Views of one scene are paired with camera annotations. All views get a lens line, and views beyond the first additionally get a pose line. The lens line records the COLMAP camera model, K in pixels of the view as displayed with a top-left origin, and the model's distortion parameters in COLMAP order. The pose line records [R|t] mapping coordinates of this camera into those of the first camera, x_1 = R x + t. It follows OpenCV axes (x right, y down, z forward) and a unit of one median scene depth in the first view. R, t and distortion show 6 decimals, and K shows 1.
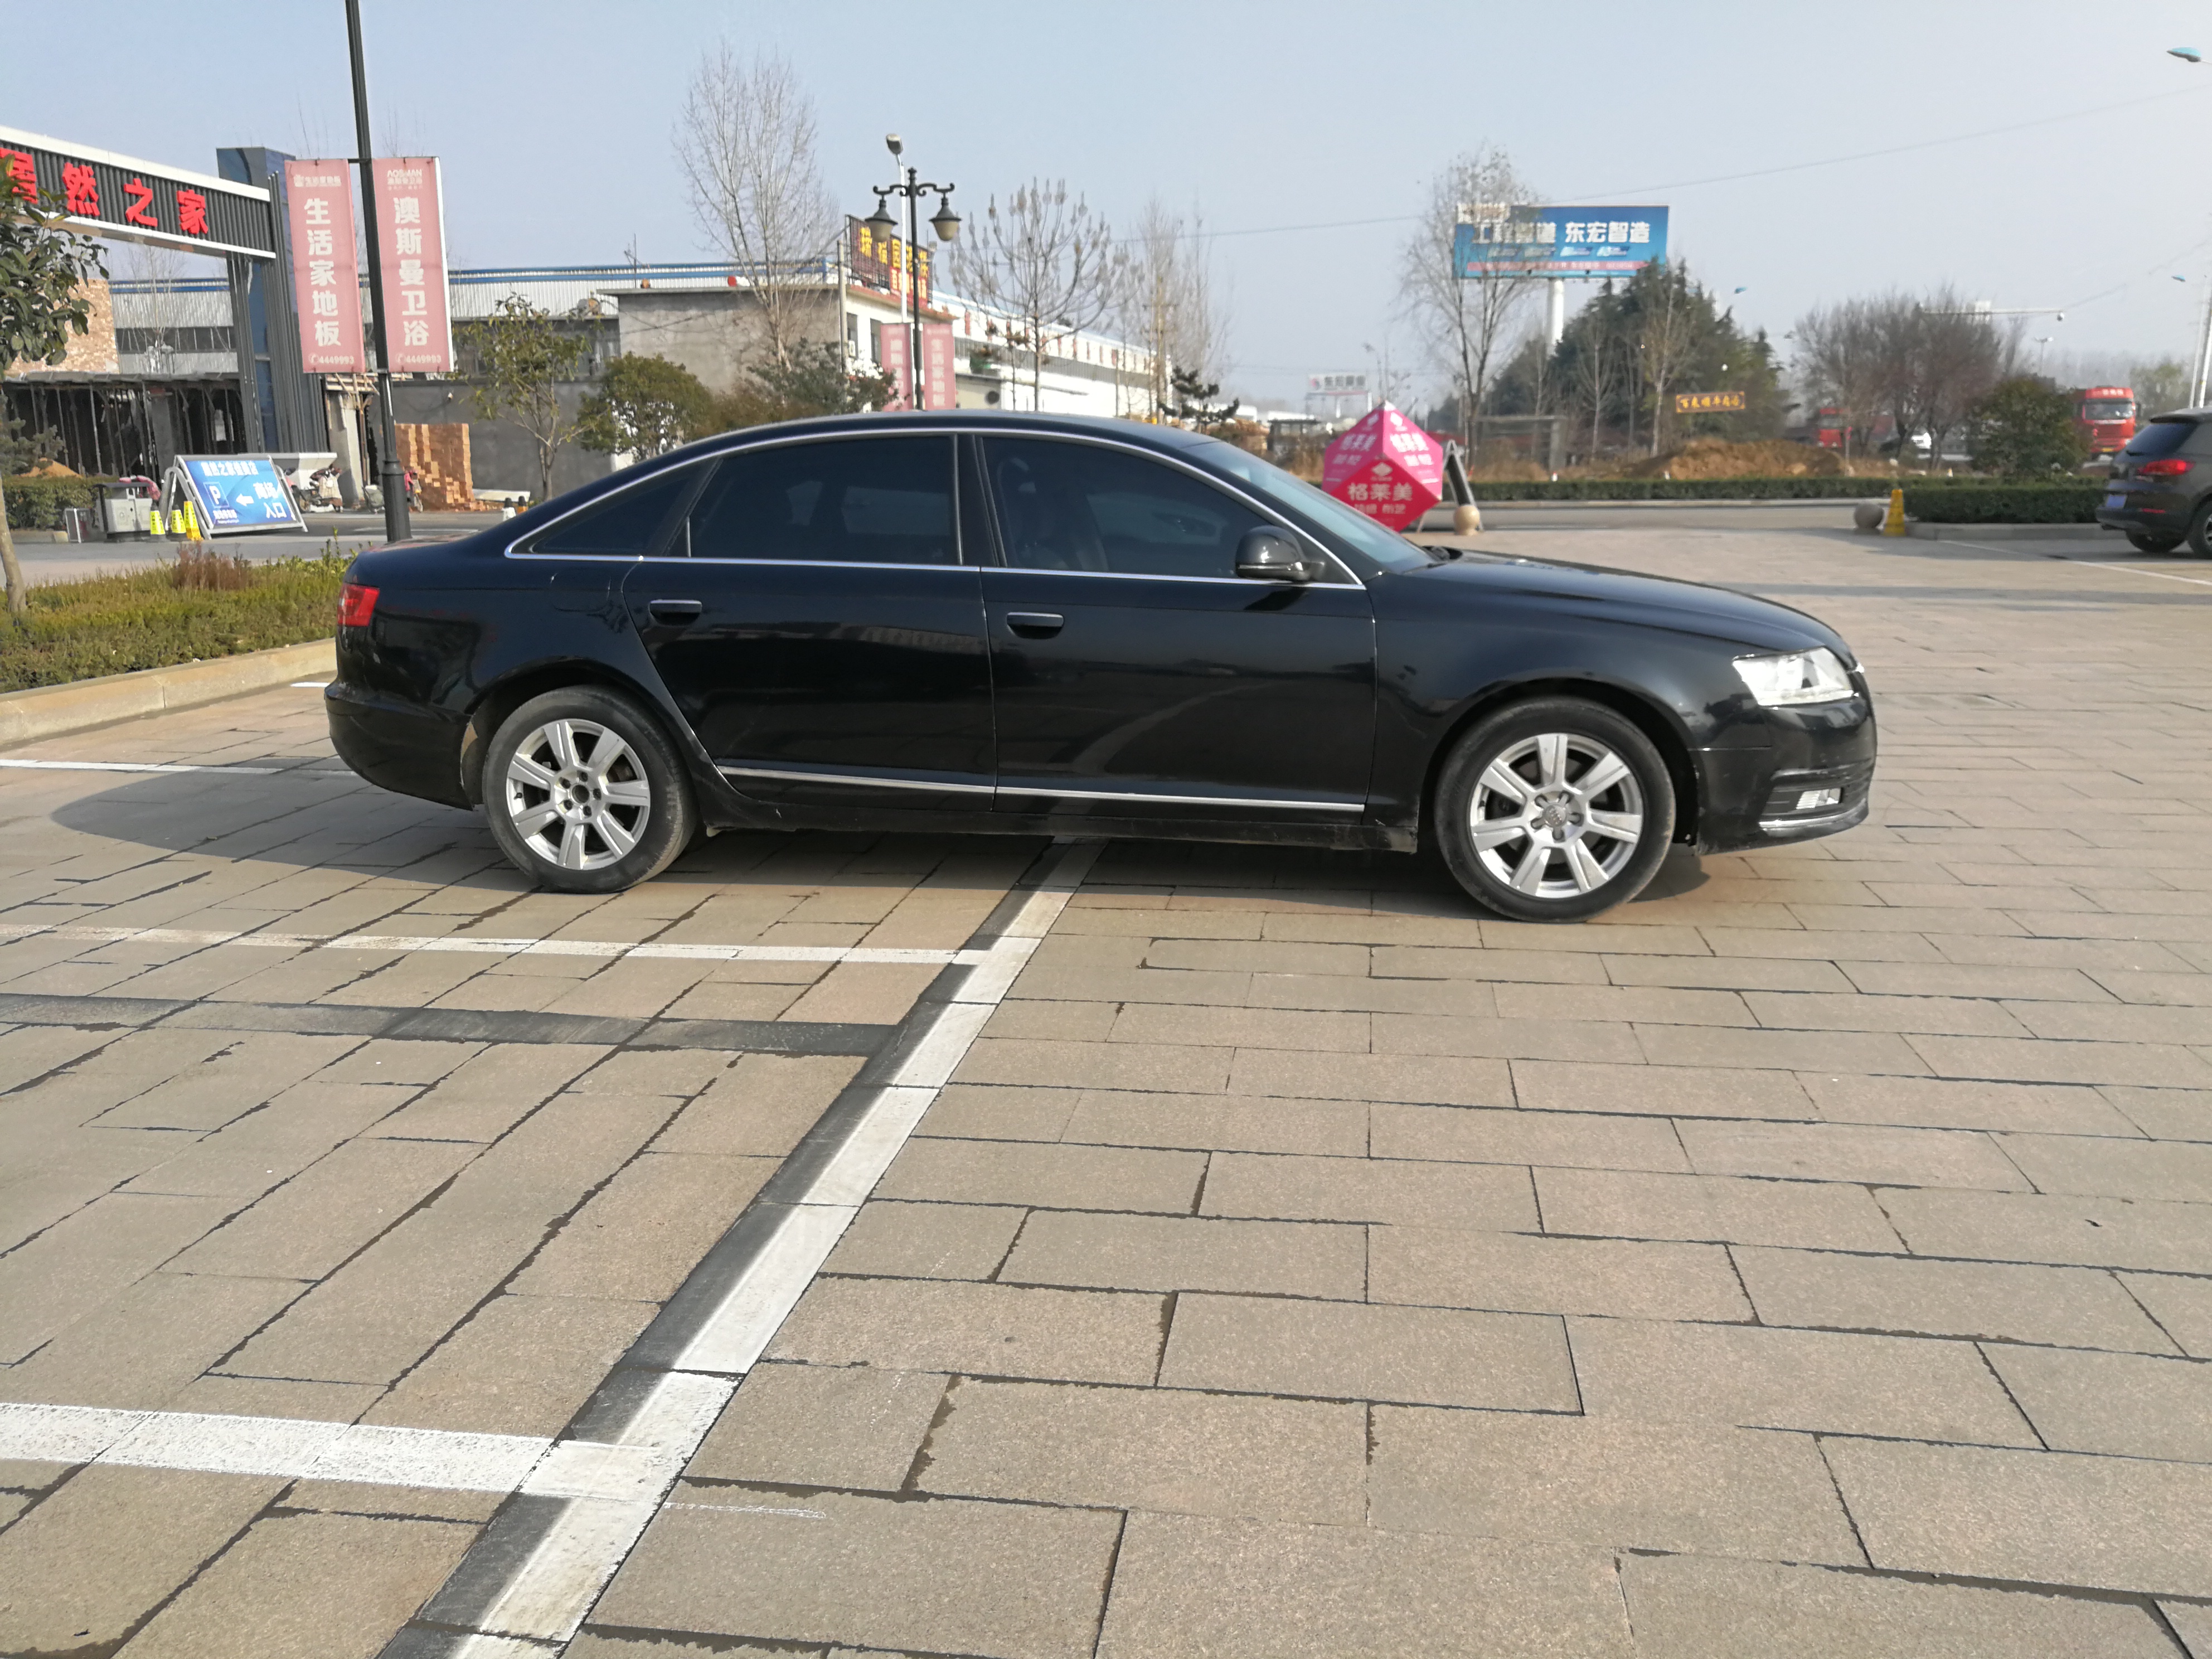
lens RADIAL K [[1754.9, 0, 1110.6], [0, 1754.9, 834.4], [0, 0, 1]] dist [0.001843, 0.029456]
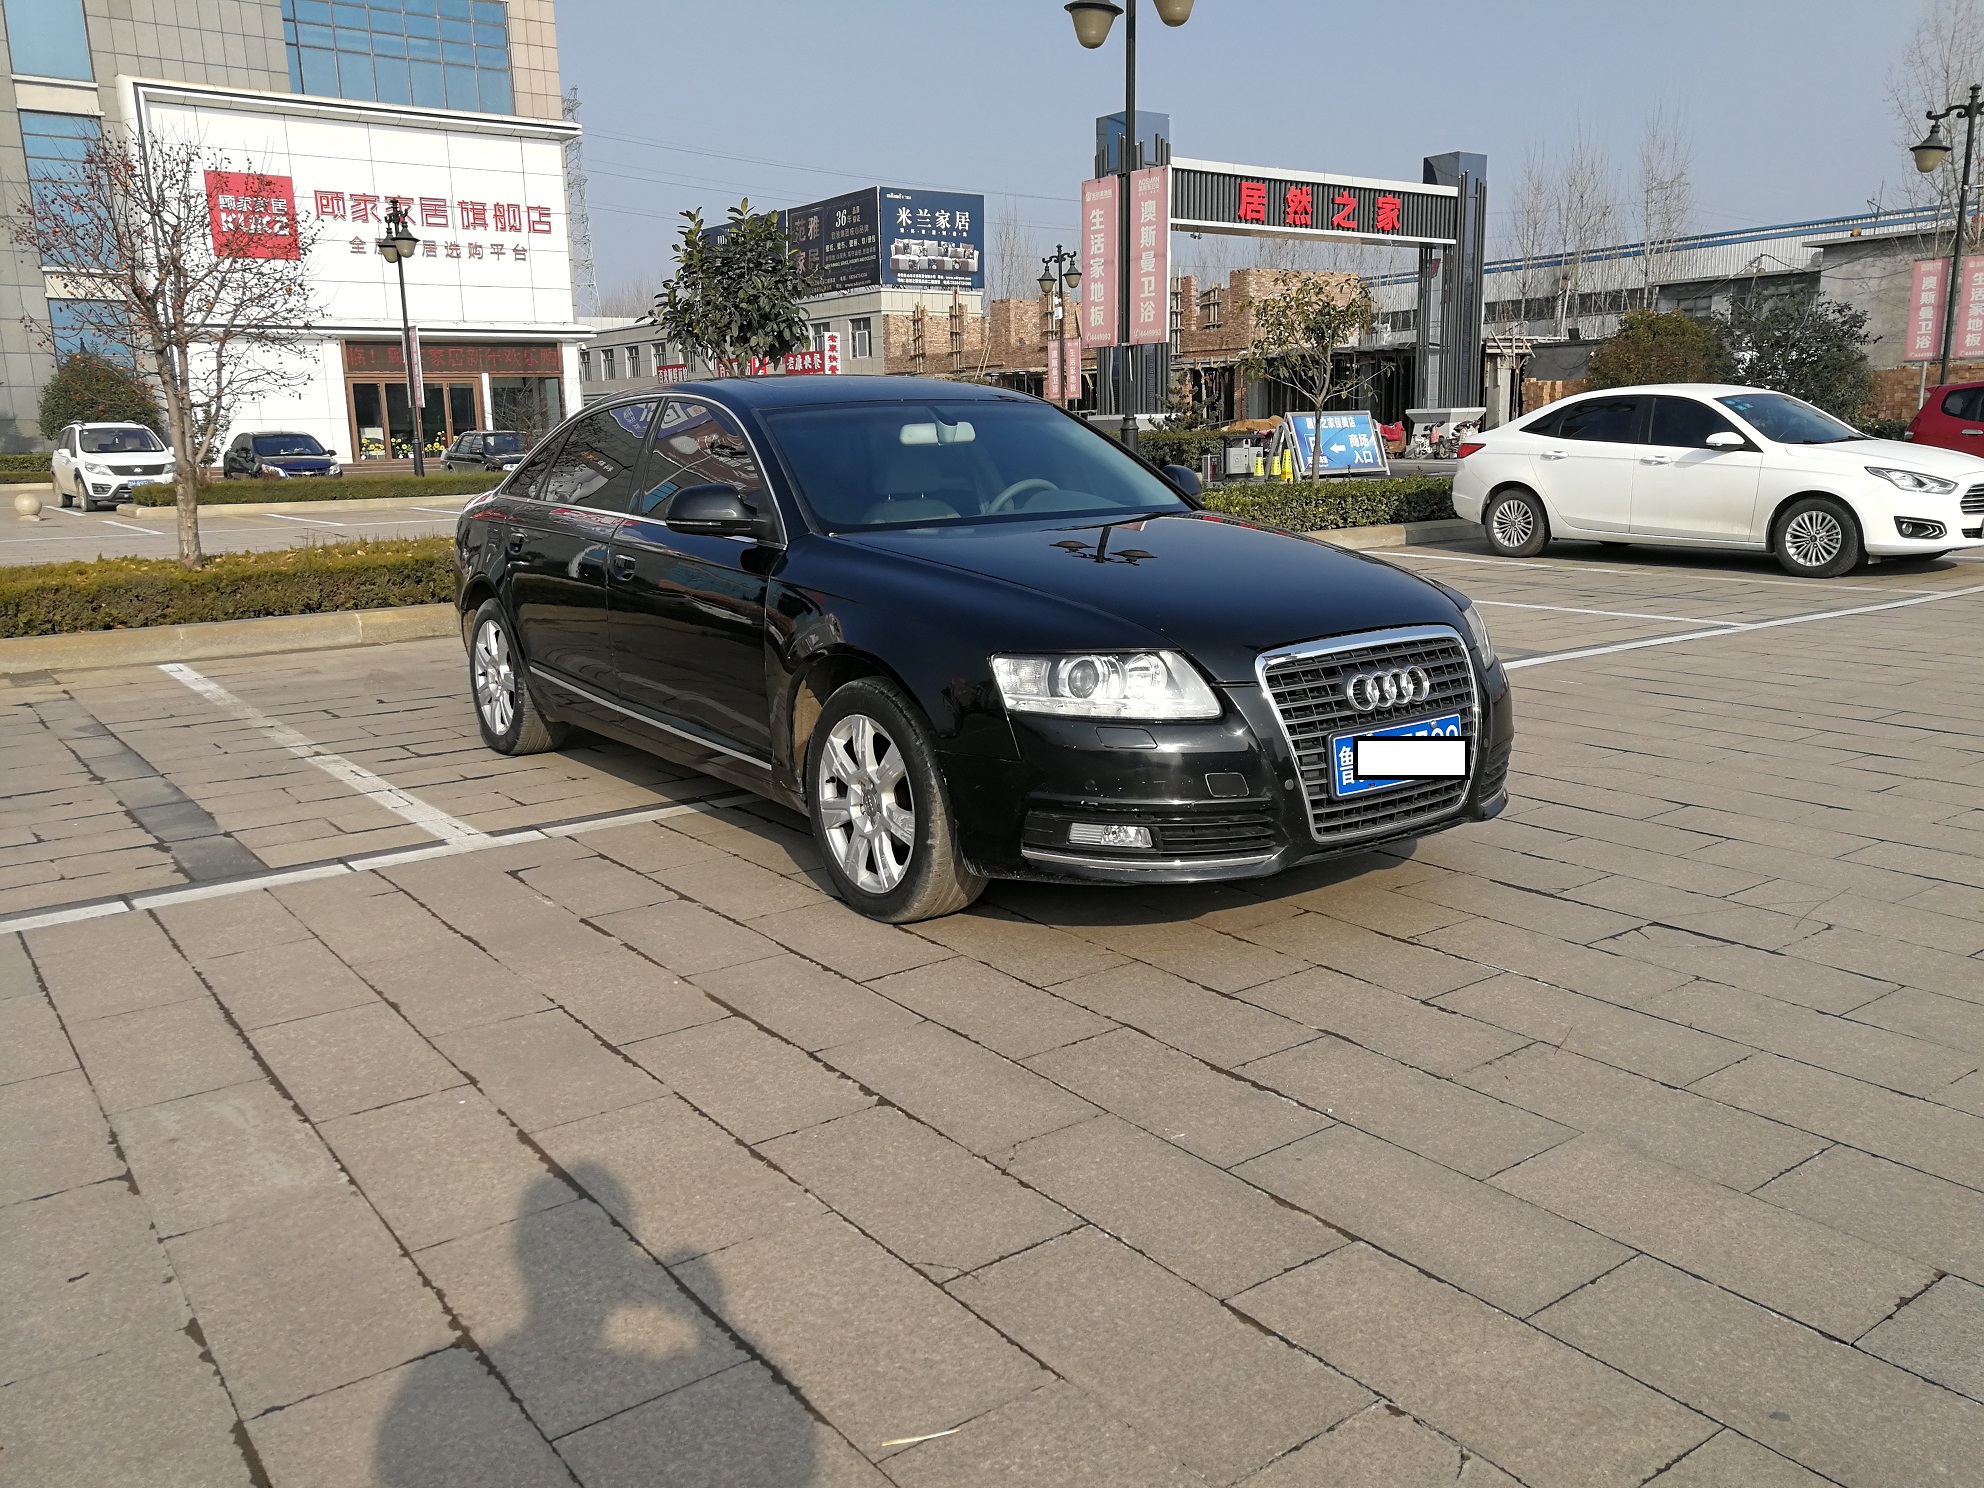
lens RADIAL K [[1574.0, 0, 997.9], [0, 1574.0, 740.8], [0, 0, 1]] dist [0.001843, 0.029456]
pose [[0.711837, 0.131894, -0.689849, 0.111247], [-0.134611, 0.989621, 0.050307, -0.011973], [0.689324, 0.057051, 0.722203, 0.057833]]
